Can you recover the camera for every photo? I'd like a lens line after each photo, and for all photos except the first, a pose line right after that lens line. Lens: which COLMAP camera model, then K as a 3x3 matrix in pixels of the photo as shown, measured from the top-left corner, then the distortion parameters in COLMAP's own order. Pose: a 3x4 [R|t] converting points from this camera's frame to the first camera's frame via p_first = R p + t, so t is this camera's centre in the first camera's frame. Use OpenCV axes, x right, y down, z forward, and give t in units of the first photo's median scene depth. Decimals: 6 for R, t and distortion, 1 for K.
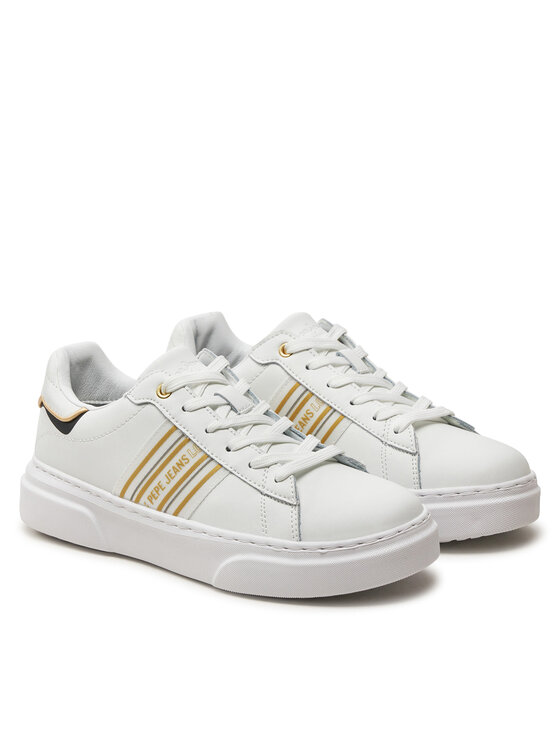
lens RADIAL K [[2187.9, 0, 280.1], [0, 2187.9, 372.9], [0, 0, 1]] dist [0.067385, 0.000000]
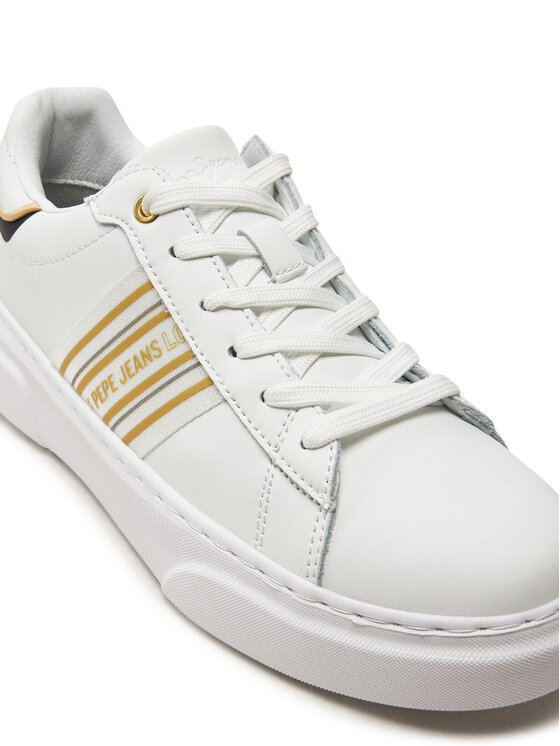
lens RADIAL K [[1043.6, 0, 277.7], [0, 1043.6, 371.4], [0, 0, 1]] dist [-0.024188, 0.000000]
pose [[0.966167, 0.210717, -0.148725, 0.023923], [-0.161356, 0.943689, 0.288817, -0.033174], [0.201209, -0.255048, 0.945762, 0.762404]]
